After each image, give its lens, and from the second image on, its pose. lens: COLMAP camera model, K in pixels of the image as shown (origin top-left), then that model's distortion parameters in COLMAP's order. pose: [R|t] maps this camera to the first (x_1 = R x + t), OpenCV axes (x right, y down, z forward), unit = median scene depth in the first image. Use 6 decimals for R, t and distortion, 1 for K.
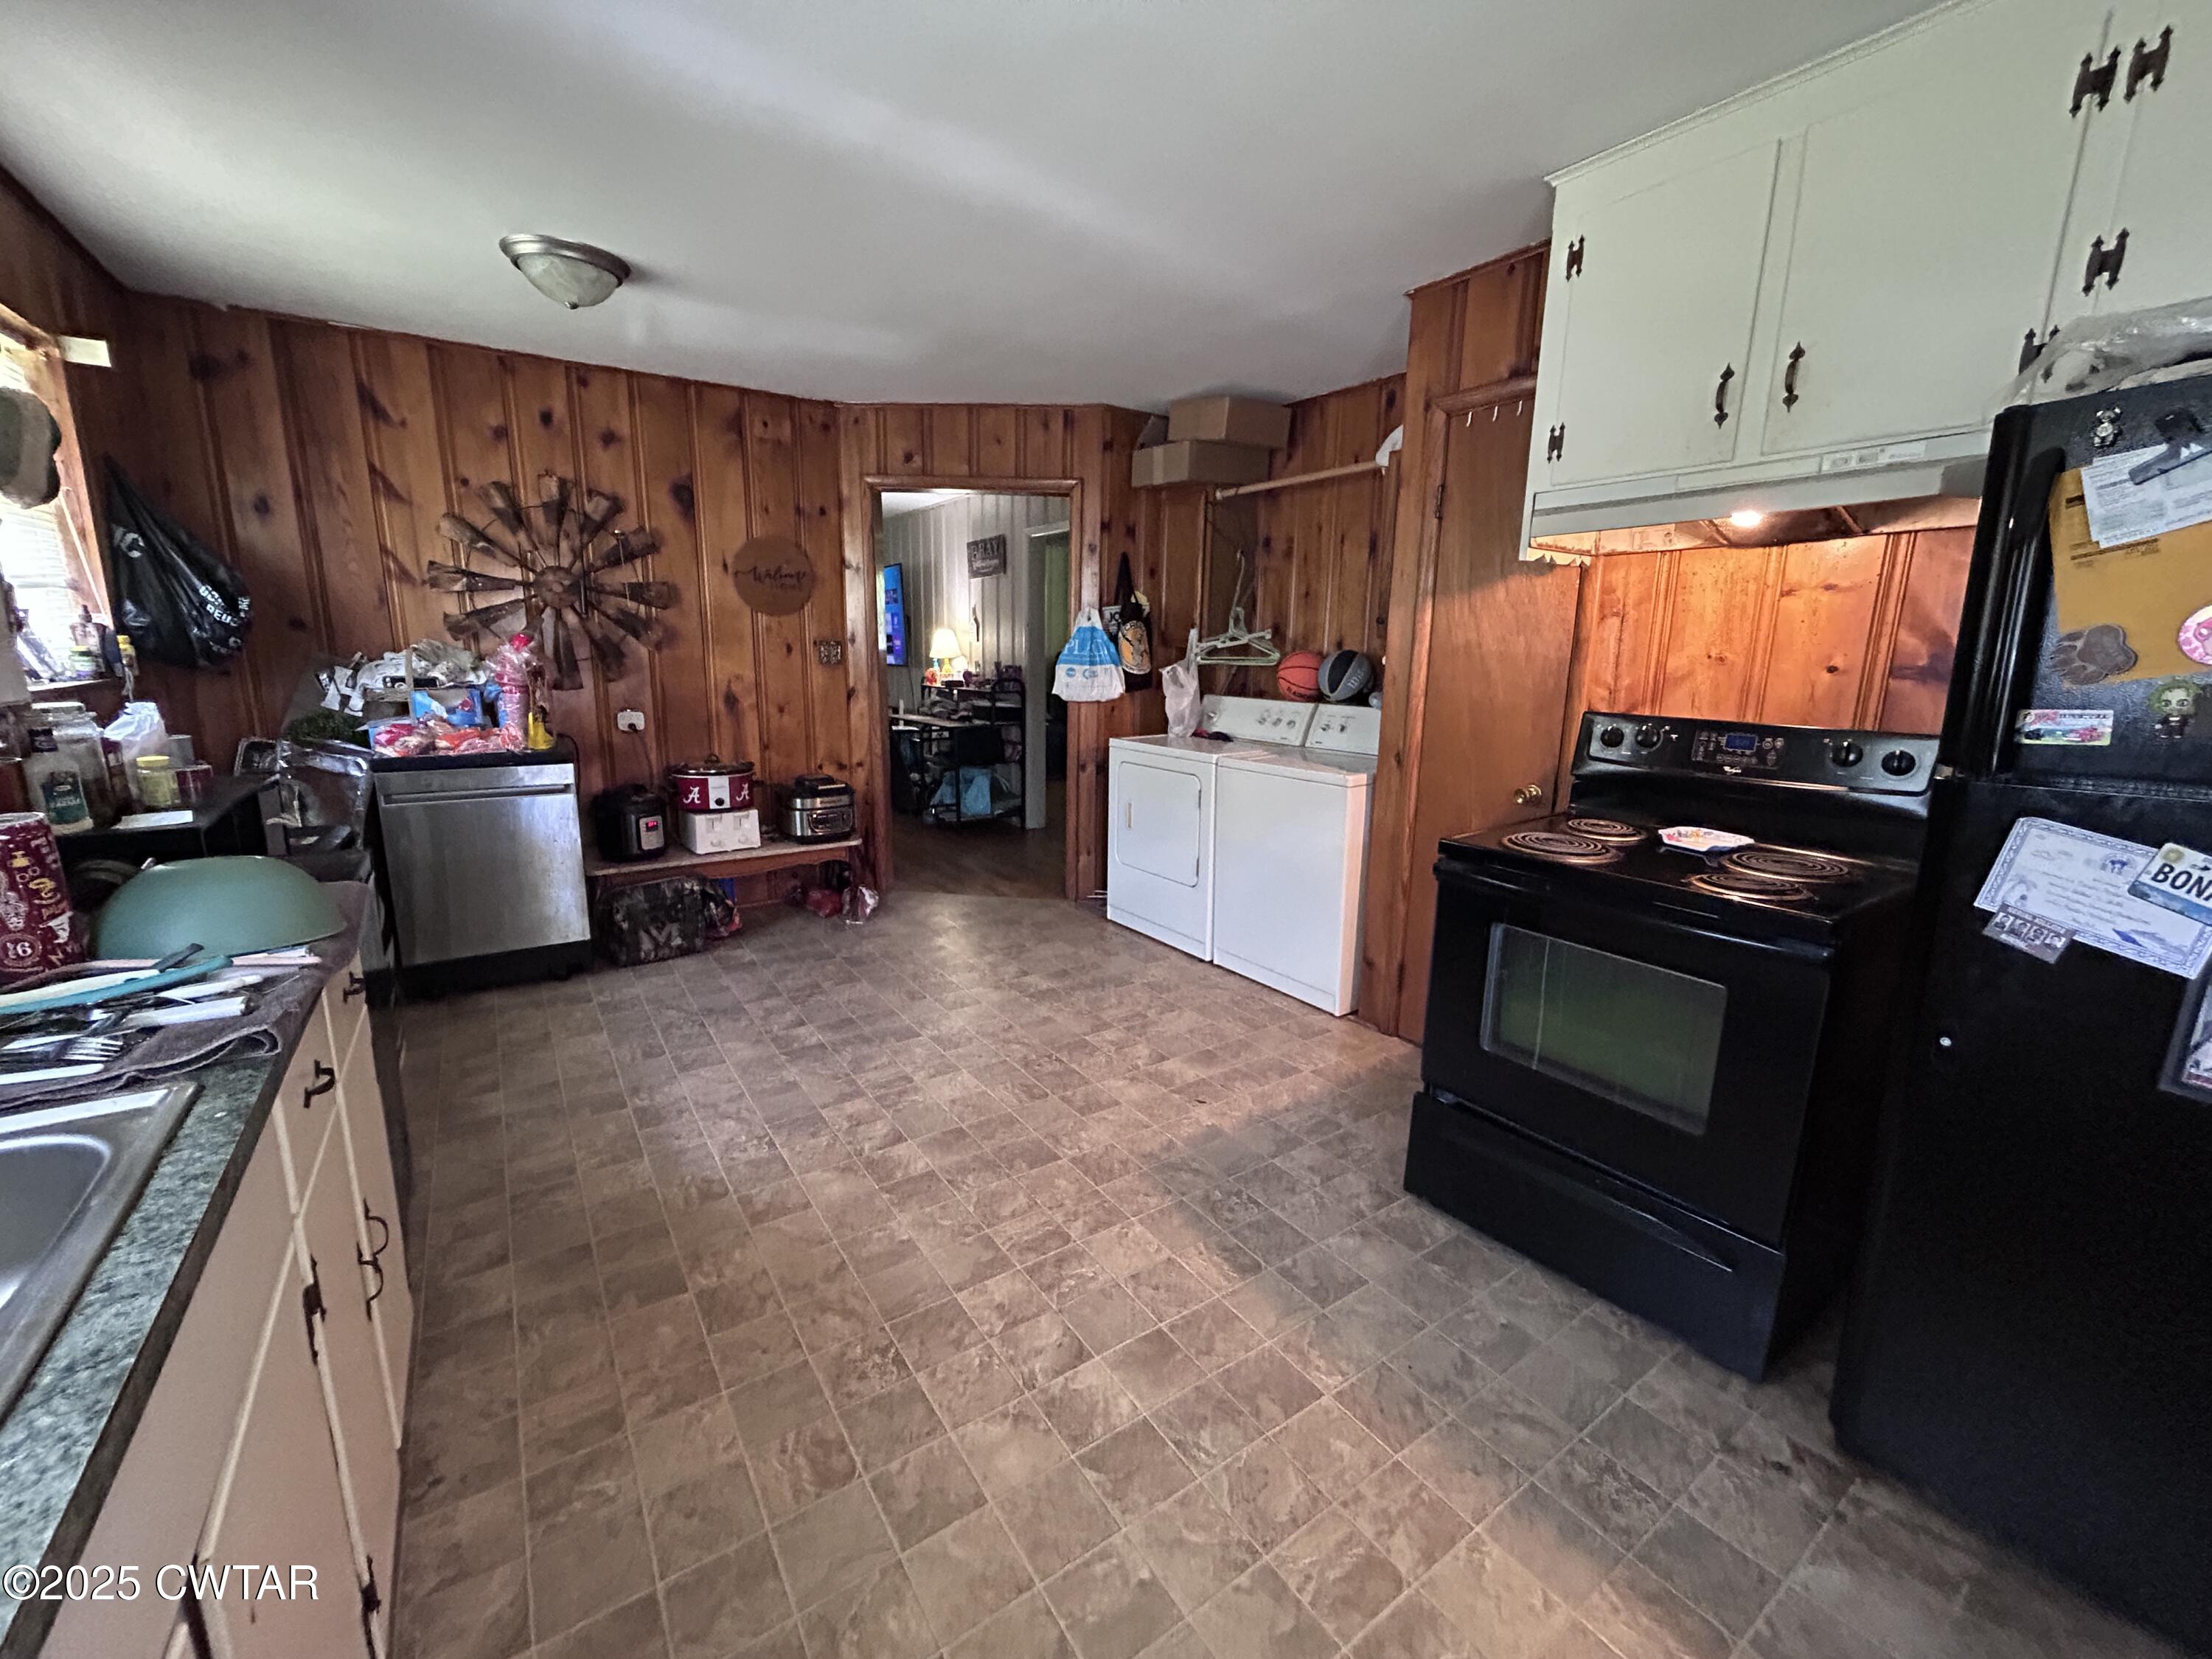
lens RADIAL K [[893.0, 0, 1102.2], [0, 893.0, 823.9], [0, 0, 1]] dist [-0.000602, 0.000009]
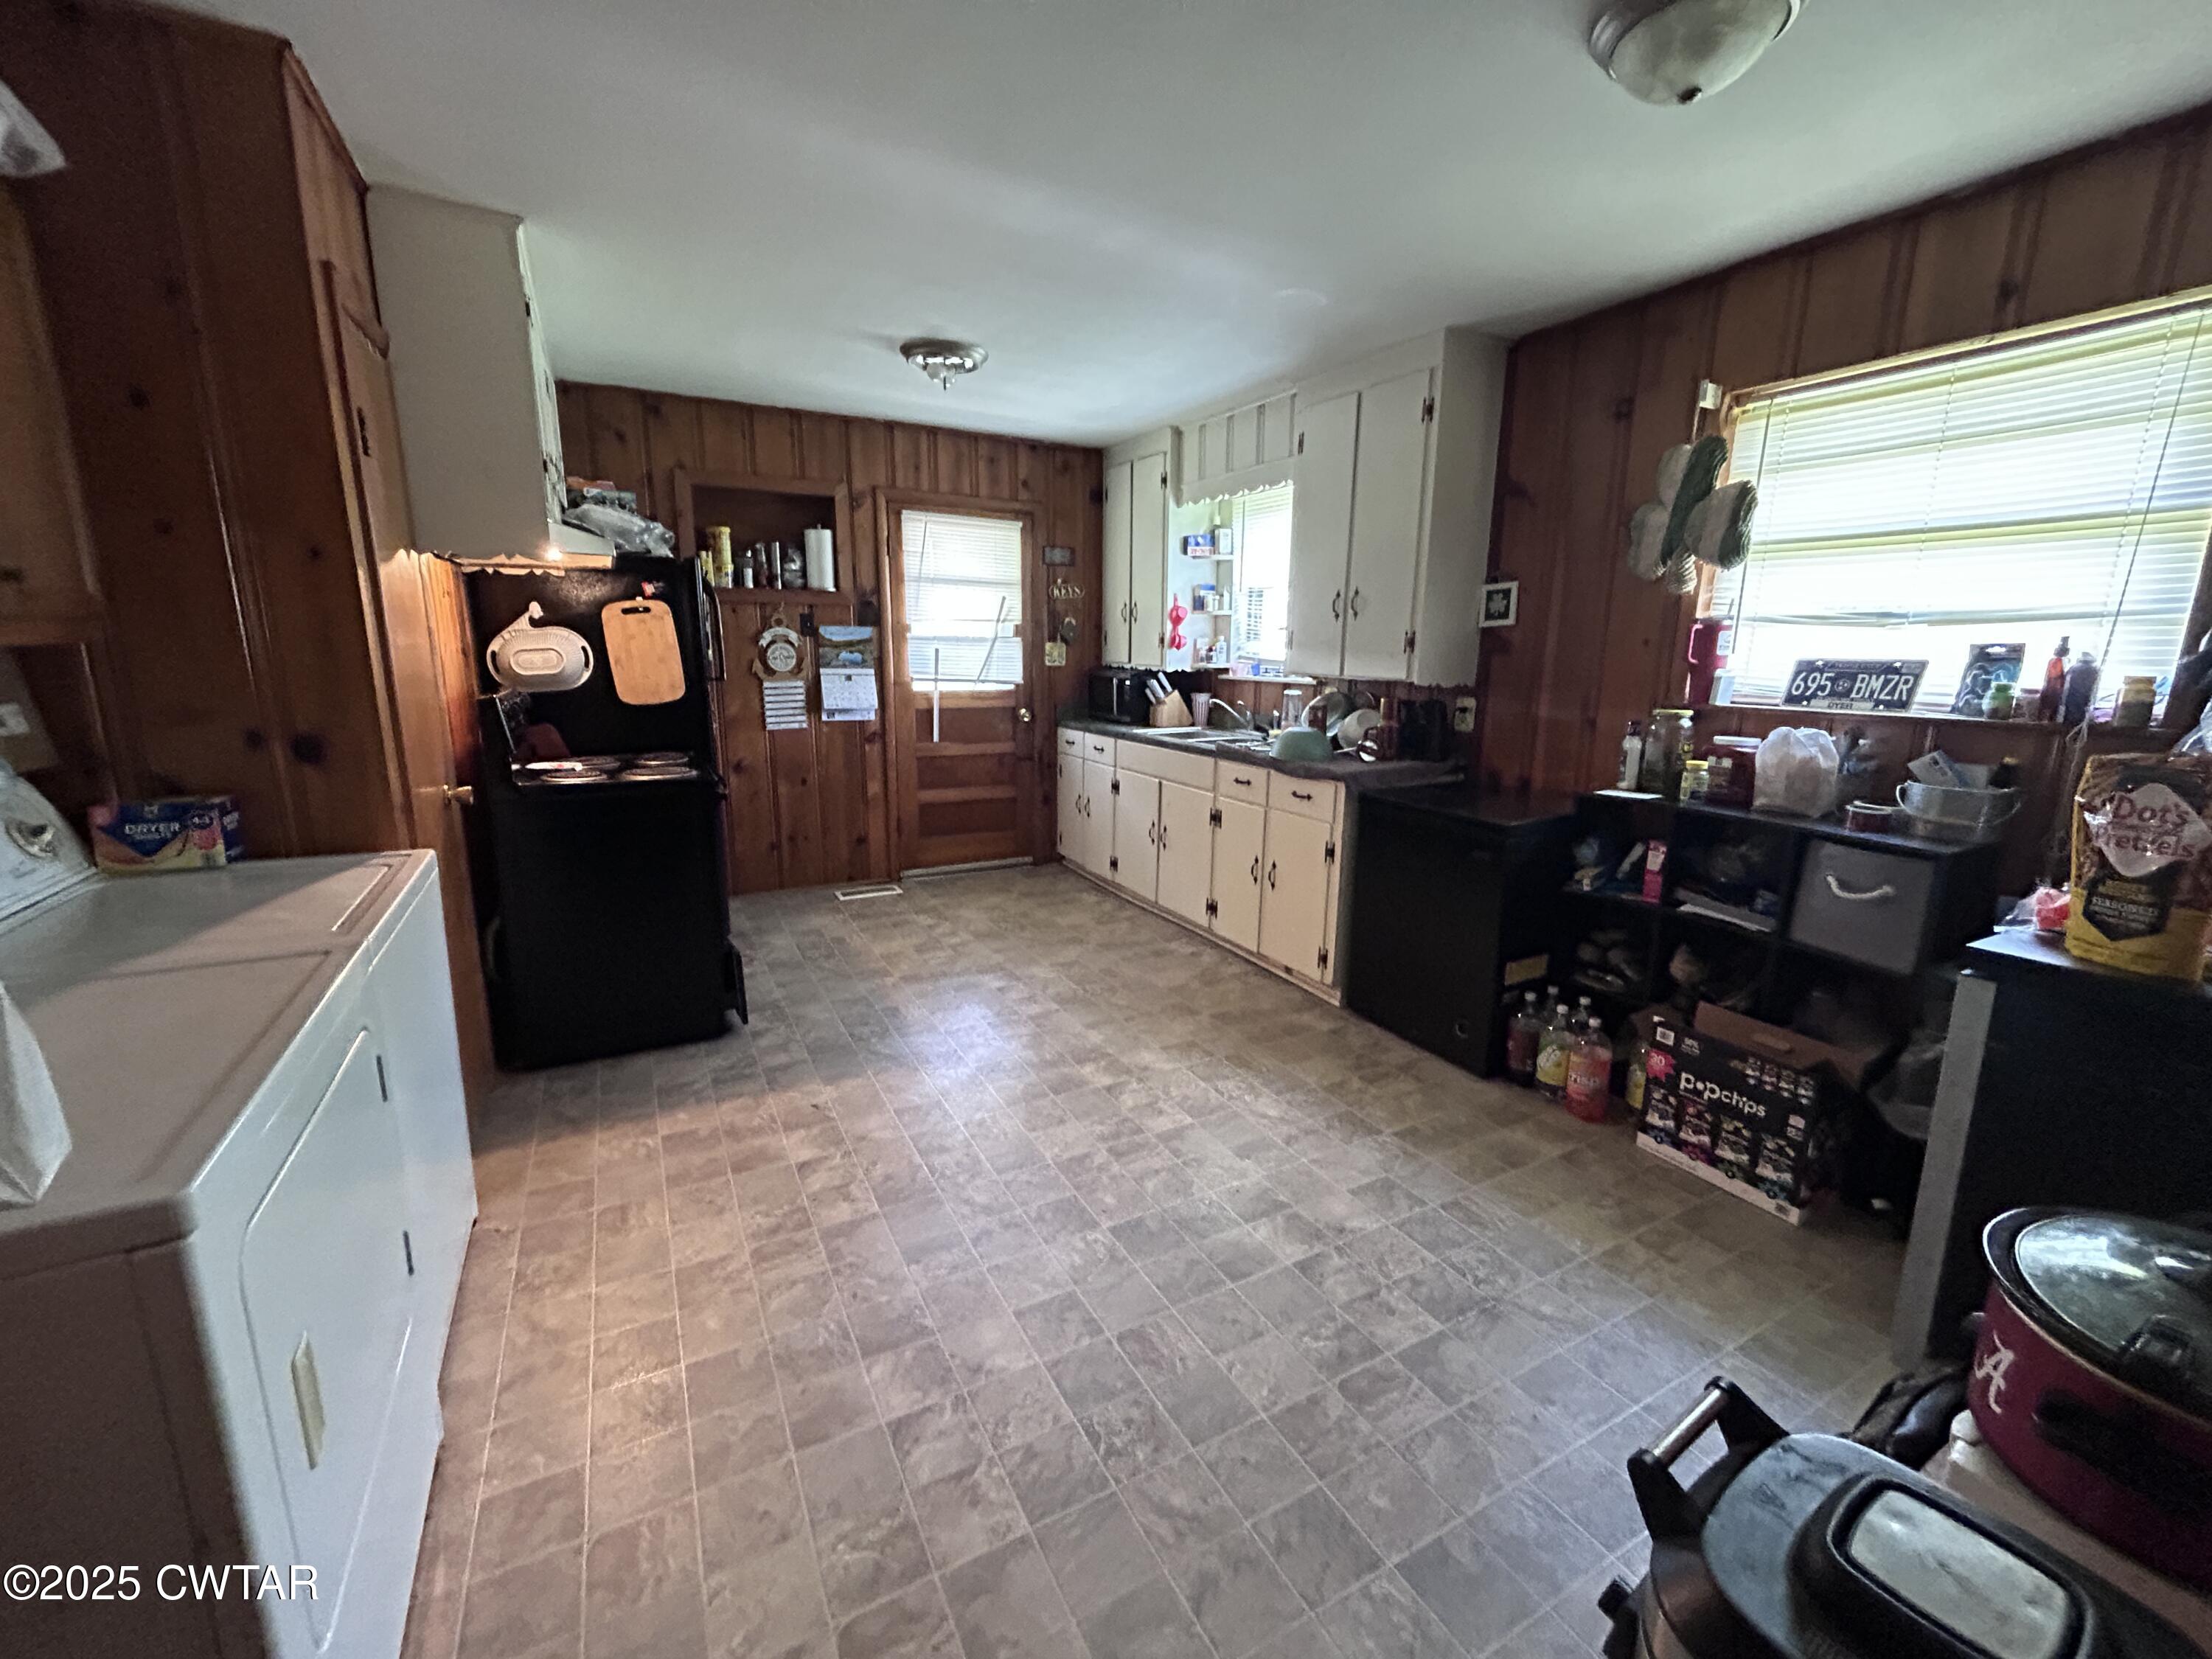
lens RADIAL K [[893.0, 0, 1106.7], [0, 893.0, 824.1], [0, 0, 1]] dist [-0.000602, 0.000009]
pose [[-0.993925, -0.047357, 0.099349, -0.335226], [-0.004756, 0.920326, 0.391122, -0.415819], [-0.109956, 0.388274, -0.914961, 1.988947]]
